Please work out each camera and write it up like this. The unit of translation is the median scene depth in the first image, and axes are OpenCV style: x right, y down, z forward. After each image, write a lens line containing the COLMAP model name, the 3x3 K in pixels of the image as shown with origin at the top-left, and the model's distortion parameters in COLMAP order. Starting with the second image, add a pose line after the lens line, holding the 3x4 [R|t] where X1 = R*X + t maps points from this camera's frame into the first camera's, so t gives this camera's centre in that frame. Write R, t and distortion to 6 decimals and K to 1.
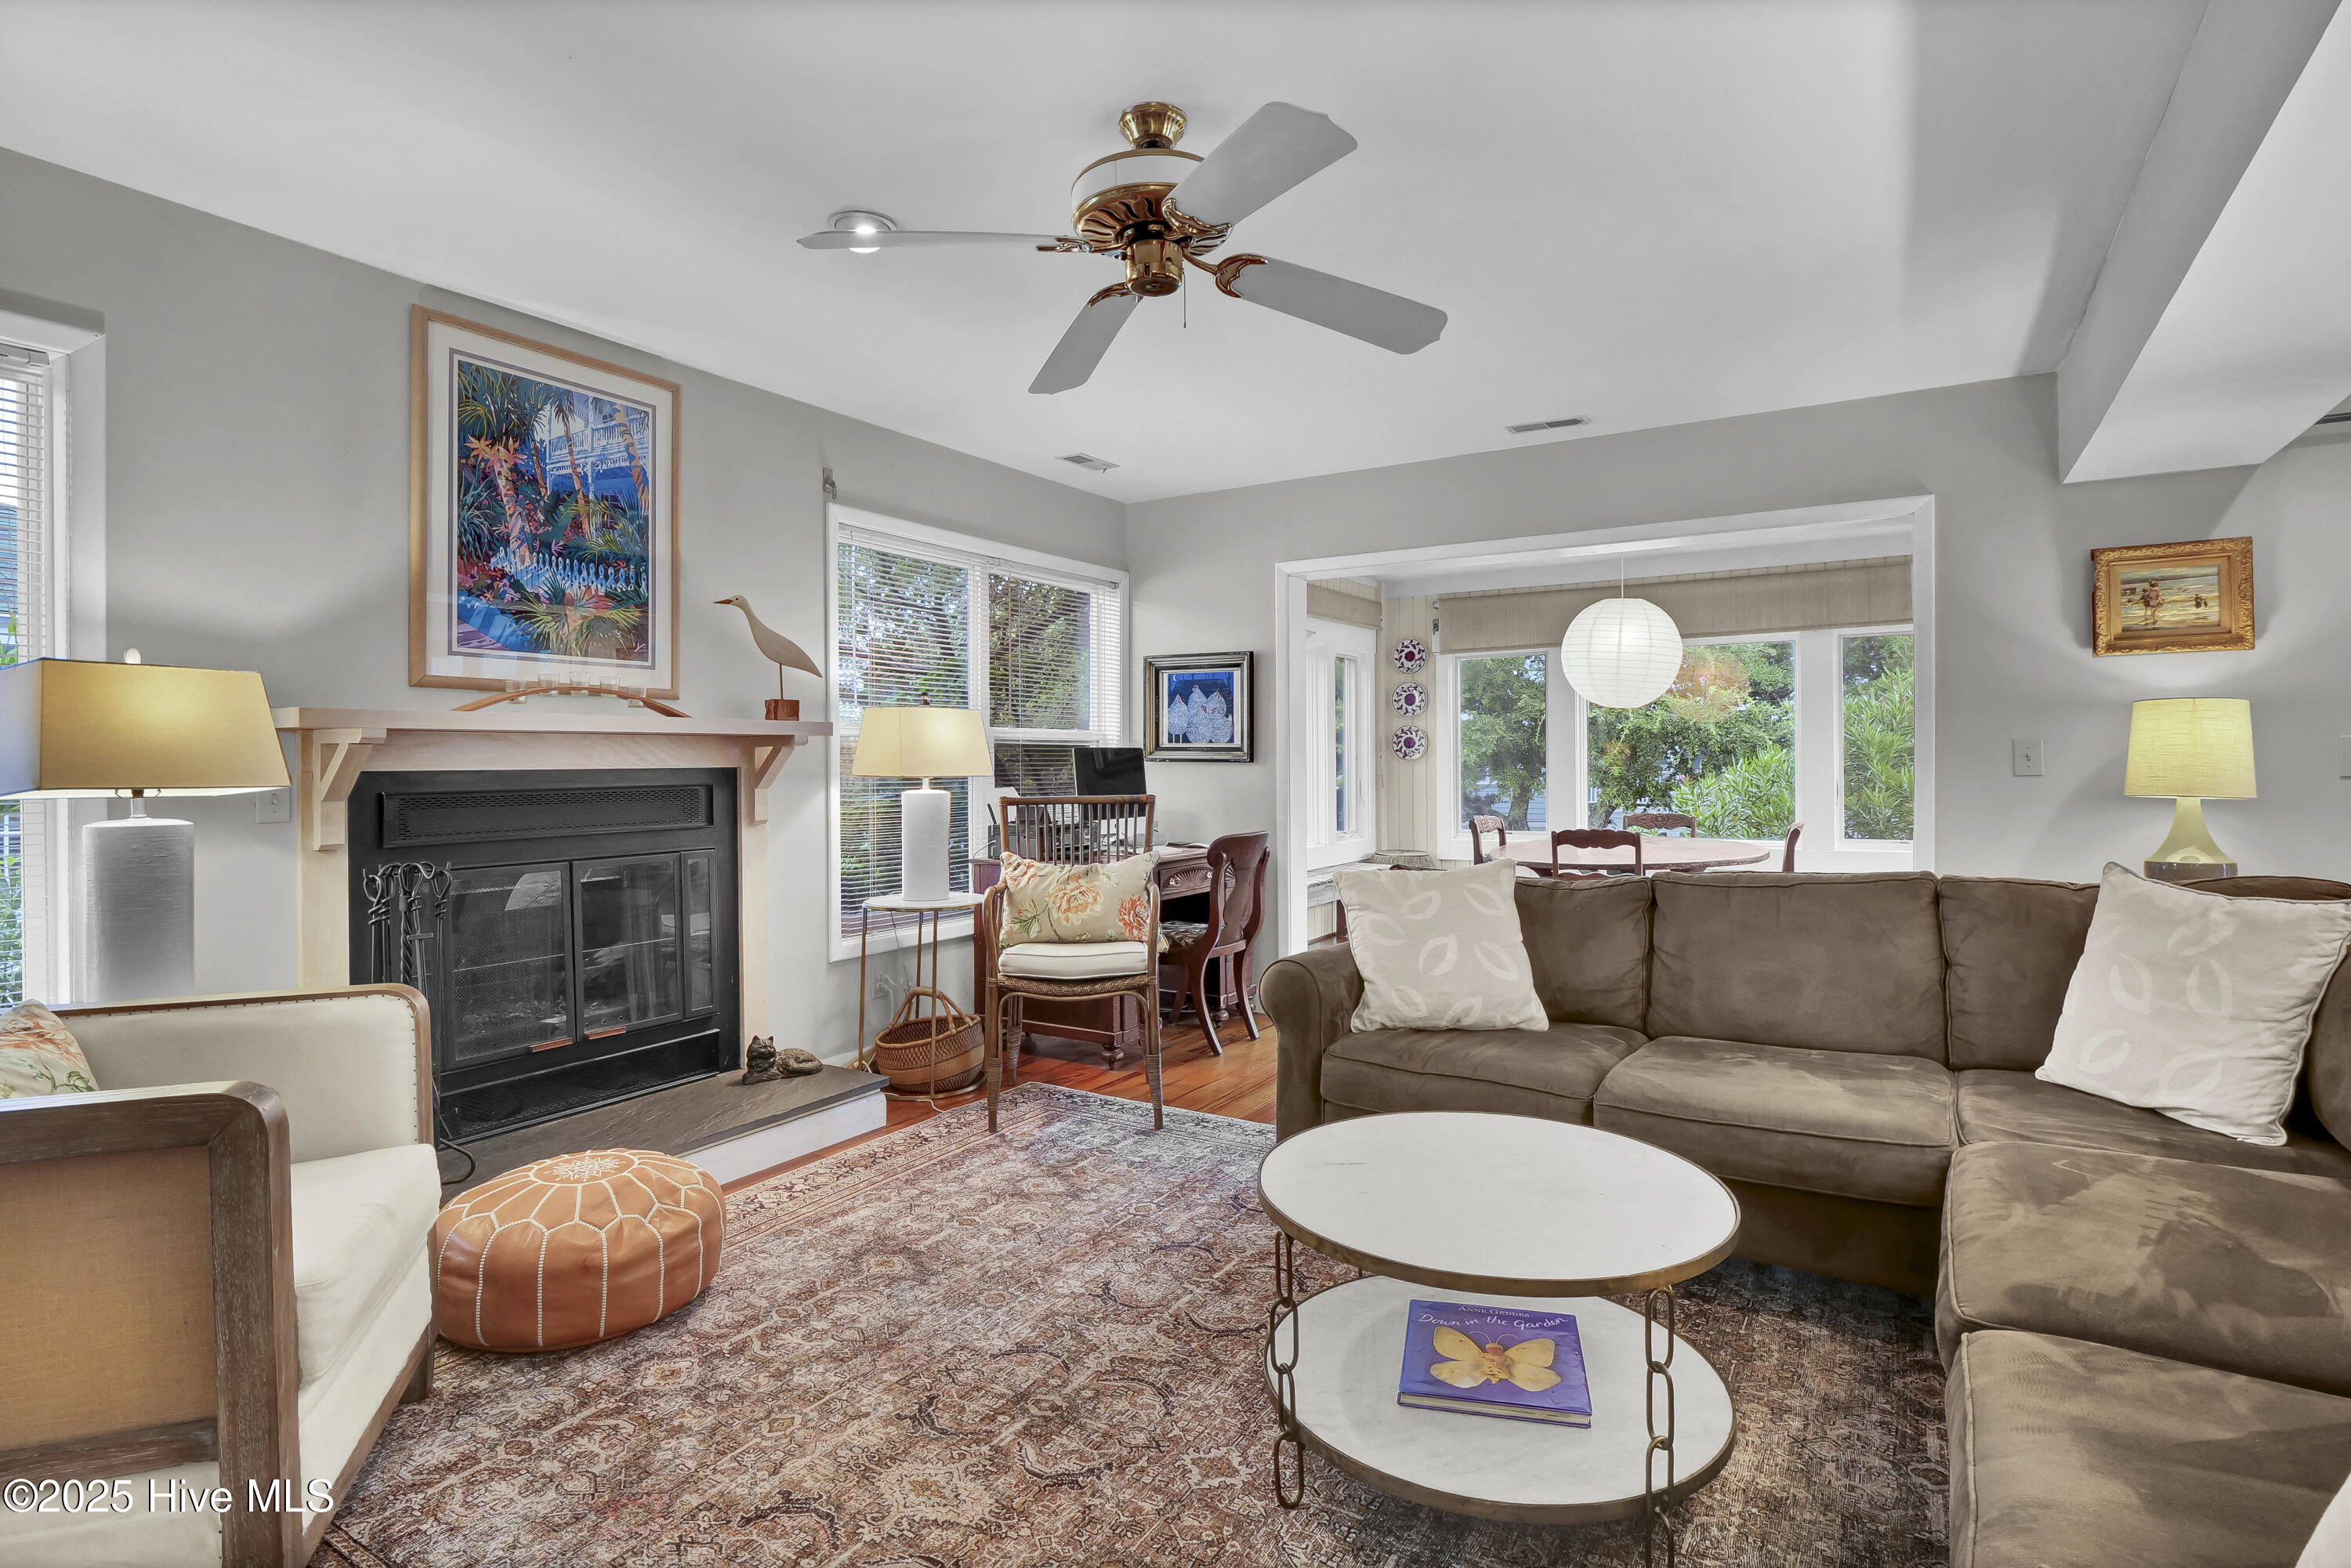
lens RADIAL K [[1161.5, 0, 1180.1], [0, 1161.5, 766.2], [0, 0, 1]] dist [-0.005934, -0.001195]
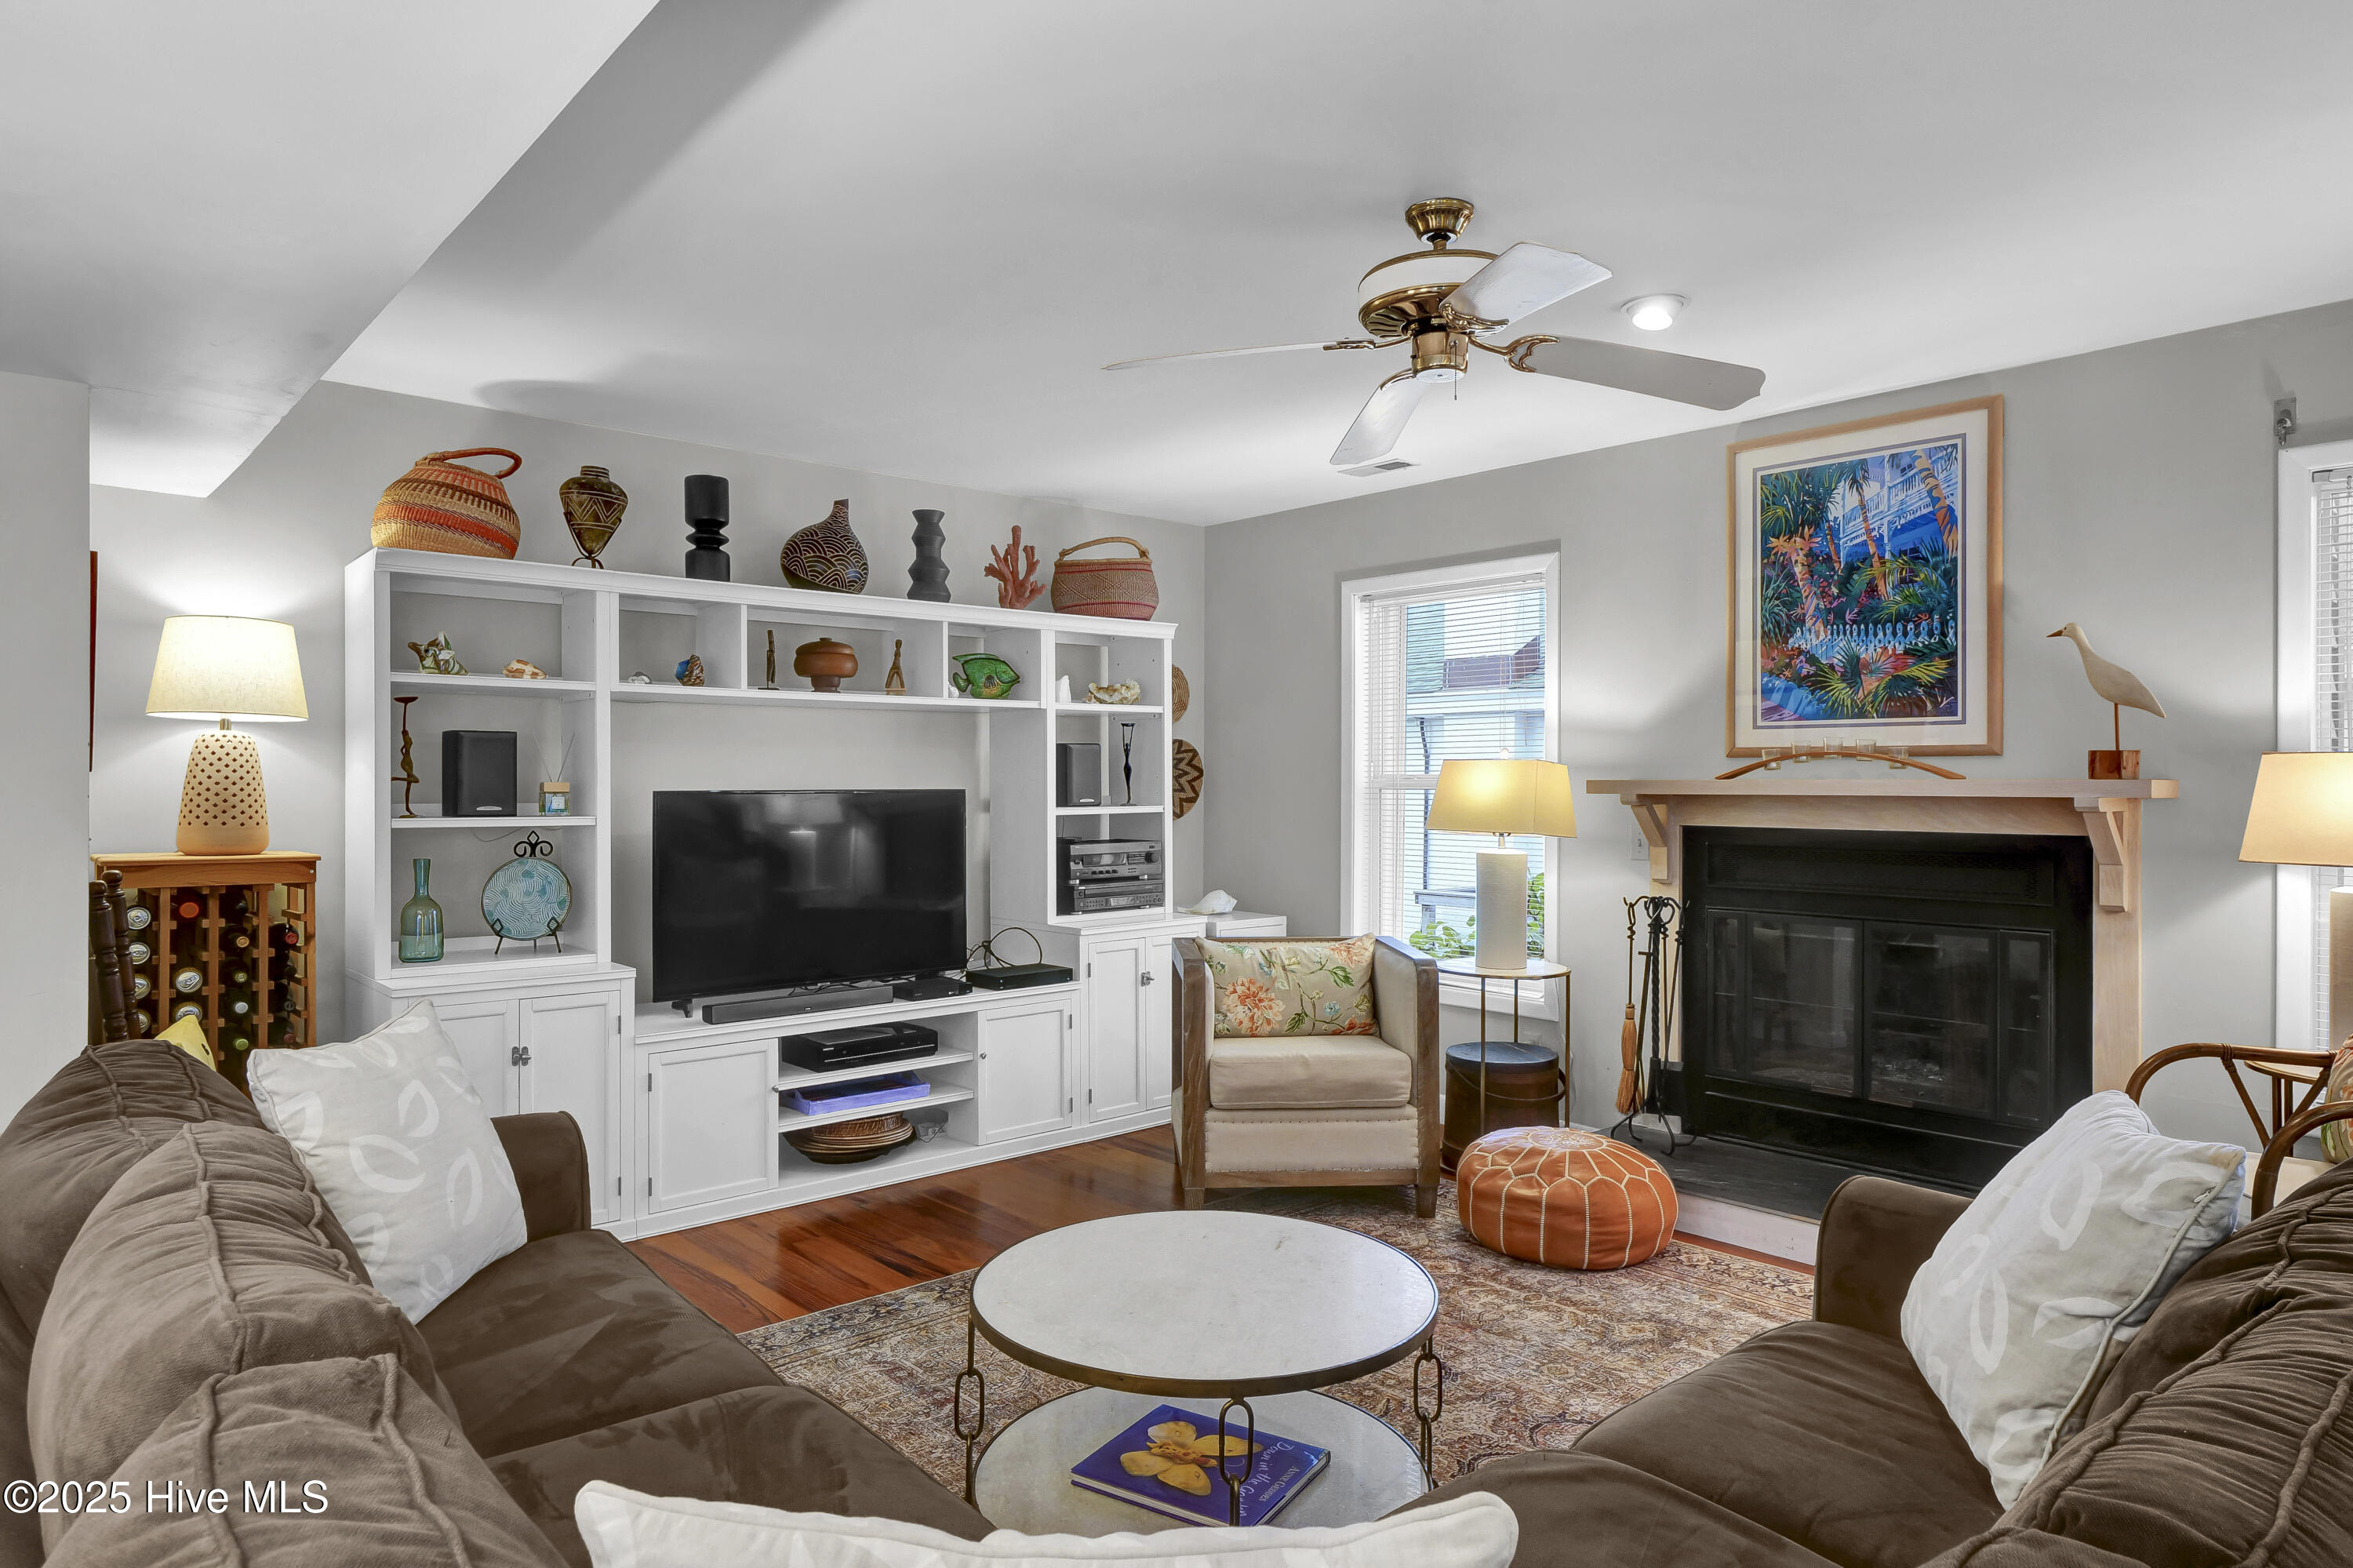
lens RADIAL K [[1403.0, 0, 1176.5], [0, 1403.0, 784.0], [0, 0, 1]] dist [0.002115, 0.000959]
pose [[-0.281741, 0.009985, -0.959439, 0.847765], [-0.005212, 0.999915, 0.011937, -0.050666], [0.959476, 0.008364, -0.281665, 0.784249]]
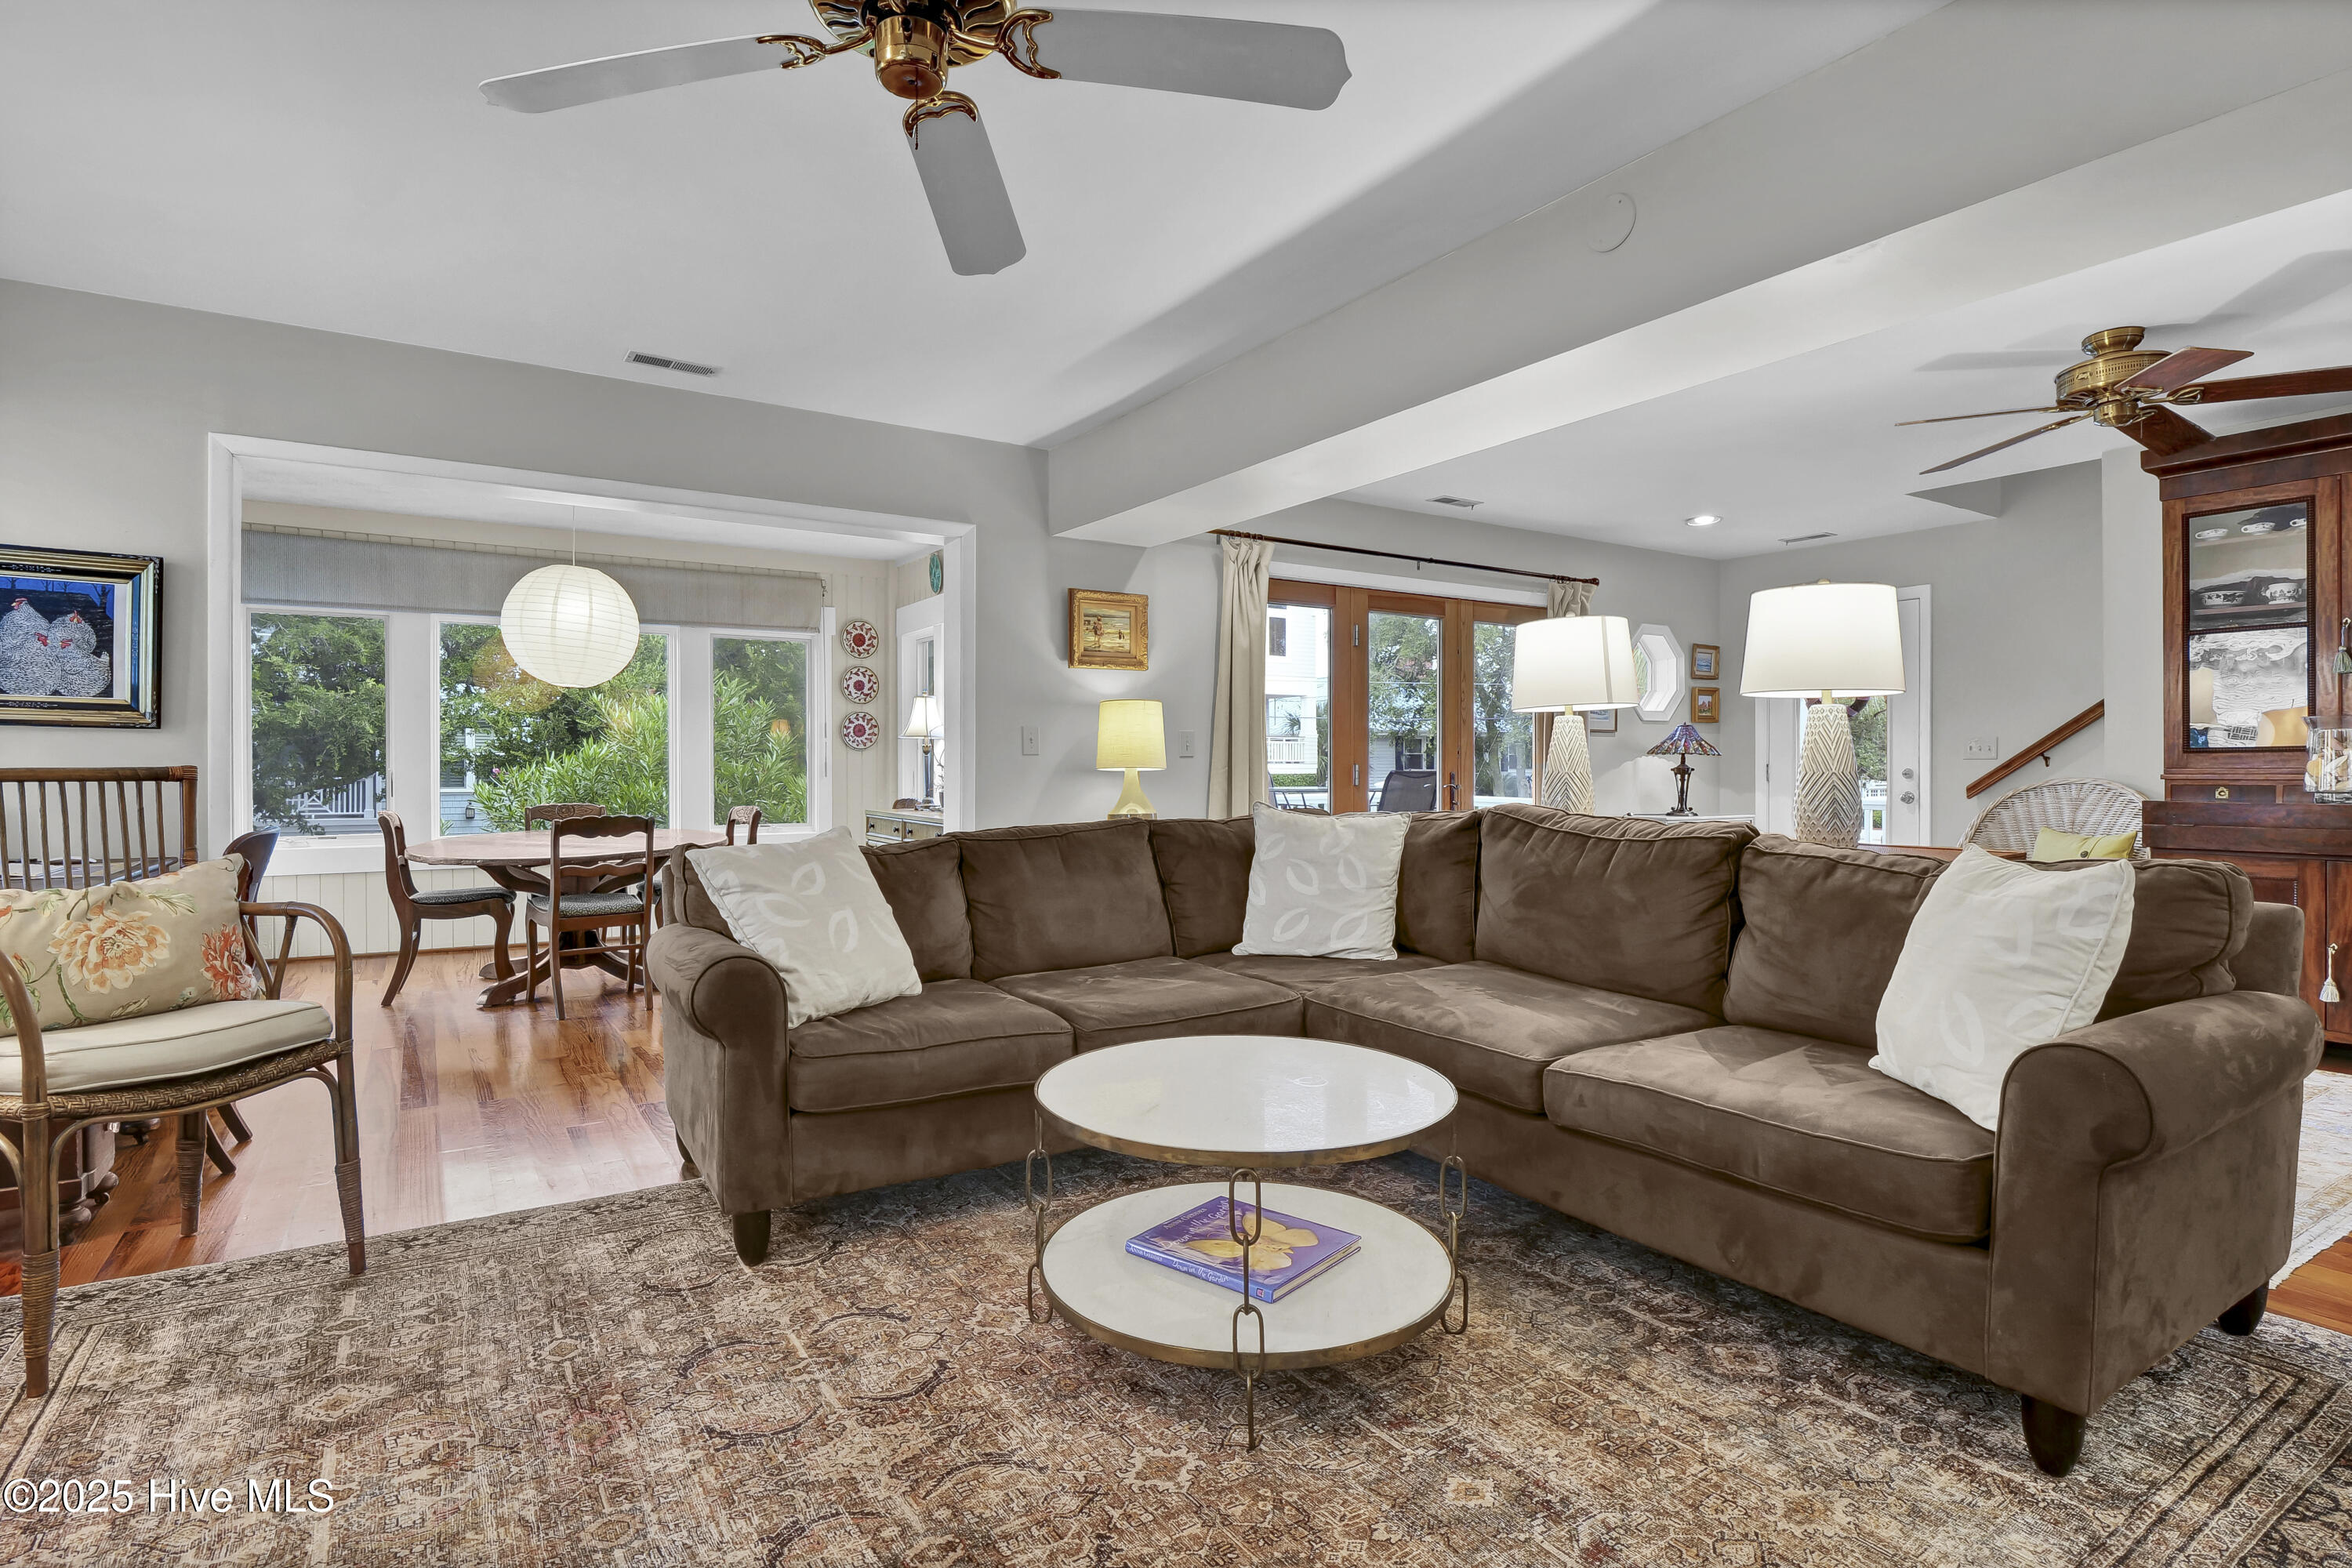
lens RADIAL K [[1154.4, 0, 1180.2], [0, 1154.4, 775.9], [0, 0, 1]] dist [-0.011404, -0.000581]
pose [[0.436722, -0.000335, 0.899597, -0.446952], [-0.000023, 1.000000, 0.000383, 0.038783], [-0.899597, -0.000188, 0.436722, 0.347893]]
